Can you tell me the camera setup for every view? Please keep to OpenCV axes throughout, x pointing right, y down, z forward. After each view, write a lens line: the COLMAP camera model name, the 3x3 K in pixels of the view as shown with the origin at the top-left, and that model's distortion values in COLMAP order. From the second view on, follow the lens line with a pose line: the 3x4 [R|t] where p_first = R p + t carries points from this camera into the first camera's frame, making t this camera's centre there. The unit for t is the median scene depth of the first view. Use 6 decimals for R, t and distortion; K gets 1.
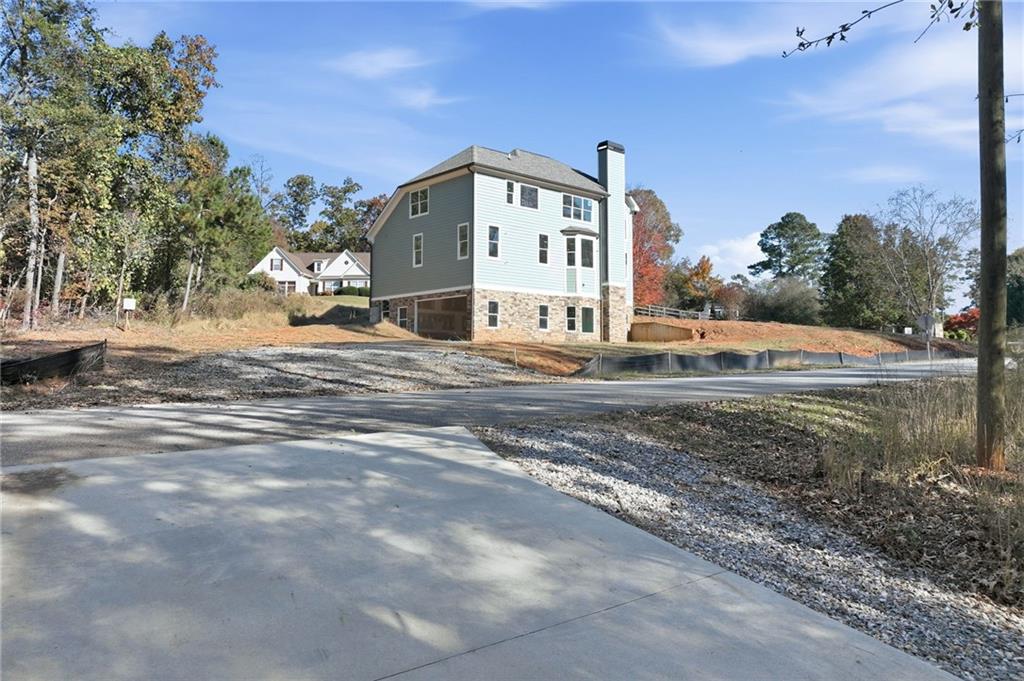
lens RADIAL K [[718.0, 0, 513.6], [0, 718.0, 298.1], [0, 0, 1]] dist [0.000385, 0.006684]
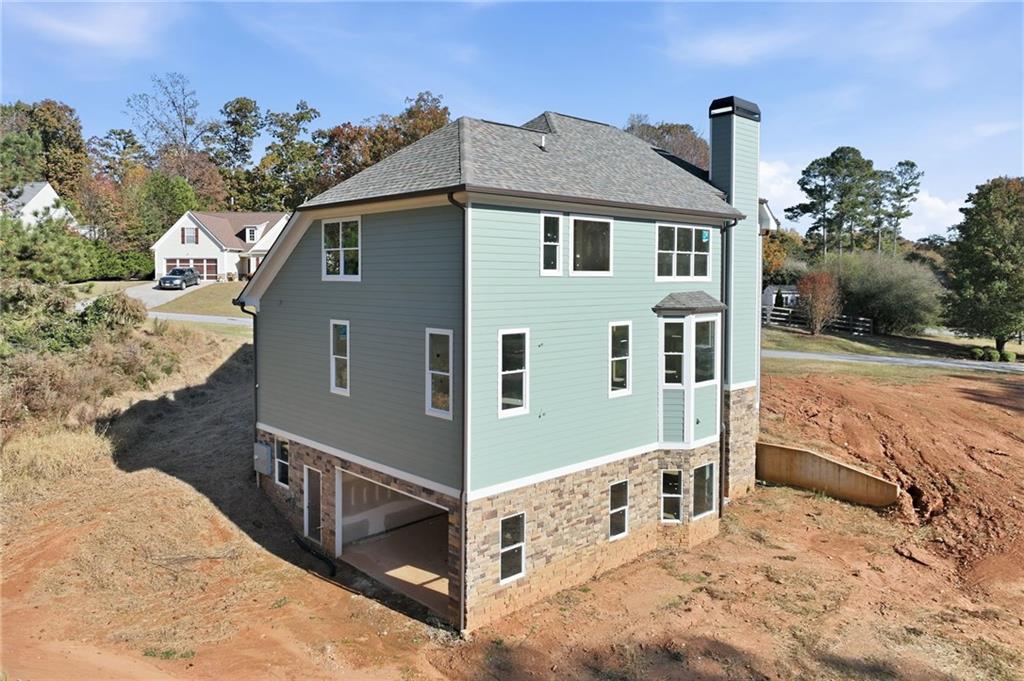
lens RADIAL K [[718.0, 0, 513.6], [0, 718.0, 298.1], [0, 0, 1]] dist [0.000385, 0.006684]
pose [[0.999814, 0.002329, 0.019162, -0.031053], [-0.004691, 0.992249, 0.124175, -0.149929], [-0.018725, -0.124242, 0.992075, 0.521628]]
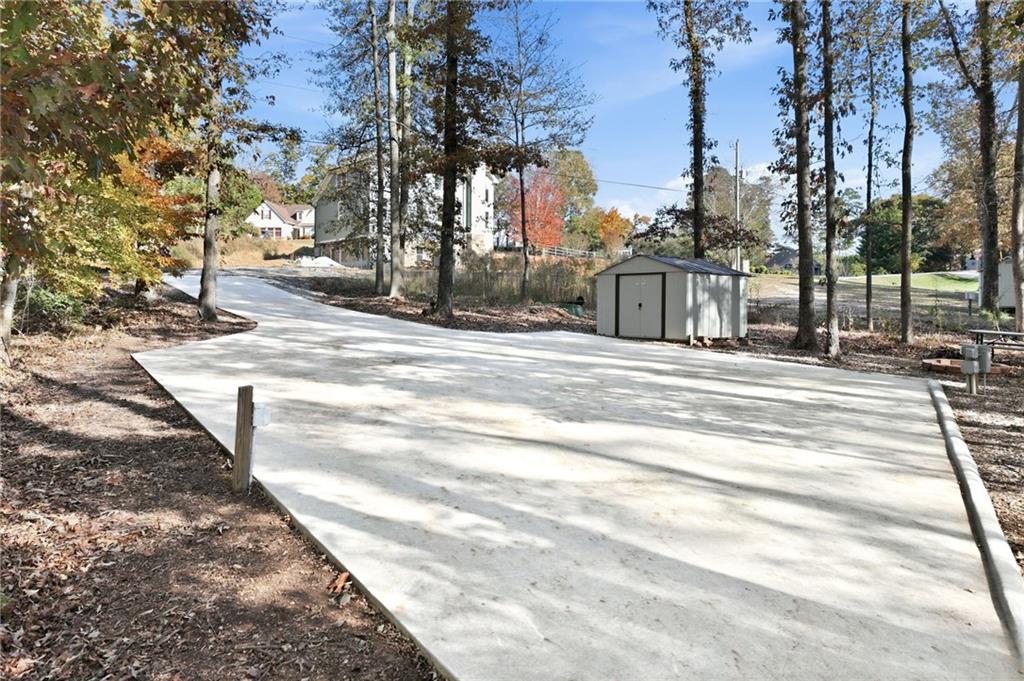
lens RADIAL K [[718.0, 0, 513.6], [0, 718.0, 298.1], [0, 0, 1]] dist [0.000385, 0.006684]
pose [[0.999899, 0.002350, -0.014045, 0.251469], [-0.001206, 0.996722, 0.080899, -0.005128], [0.014189, -0.080874, 0.996623, -0.544654]]
